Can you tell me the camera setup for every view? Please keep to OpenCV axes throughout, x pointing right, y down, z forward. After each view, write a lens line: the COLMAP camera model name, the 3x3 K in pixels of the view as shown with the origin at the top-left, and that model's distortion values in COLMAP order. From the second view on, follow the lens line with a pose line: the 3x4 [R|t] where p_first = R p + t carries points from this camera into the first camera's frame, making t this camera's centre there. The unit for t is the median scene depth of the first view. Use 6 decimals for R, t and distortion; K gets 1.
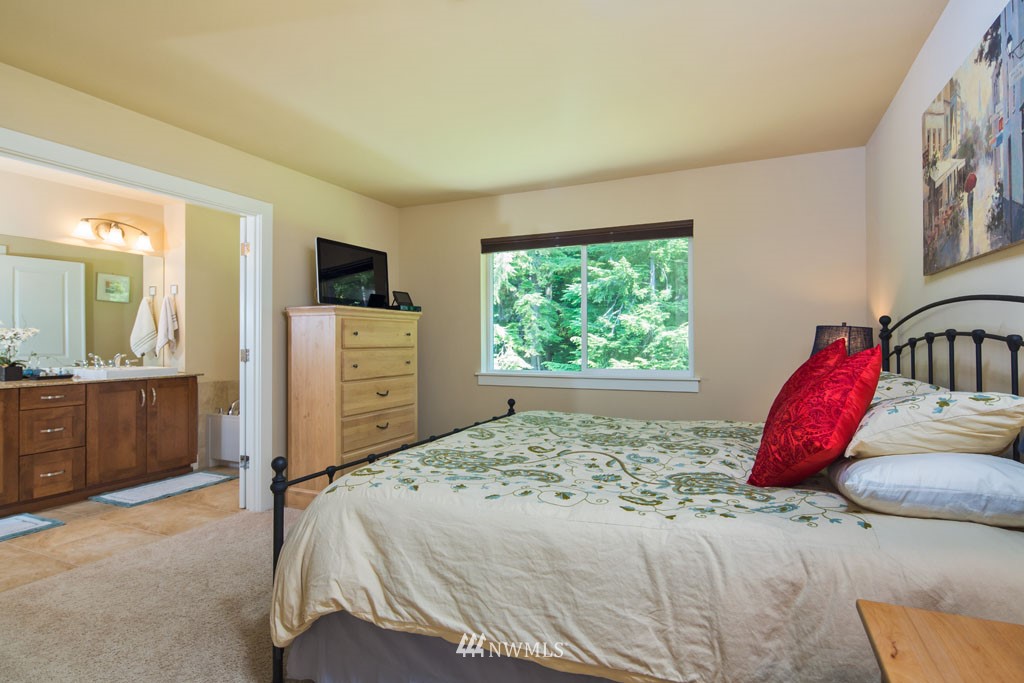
lens RADIAL K [[531.5, 0, 513.1], [0, 531.5, 335.0], [0, 0, 1]] dist [0.001544, -0.006707]
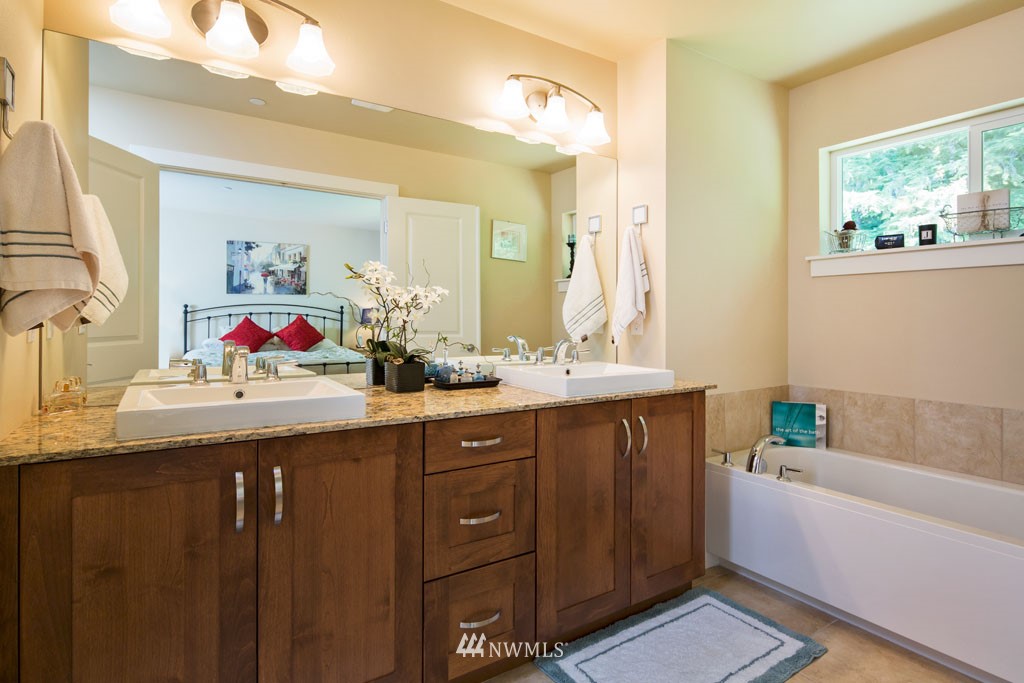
lens RADIAL K [[526.6, 0, 500.0], [0, 526.6, 316.7], [0, 0, 1]] dist [0.001038, -0.000716]
pose [[0.839979, 0.006402, -0.542581, -0.568129], [-0.001149, 0.999949, 0.010021, 0.010607], [0.542617, -0.007794, 0.839944, 0.591175]]
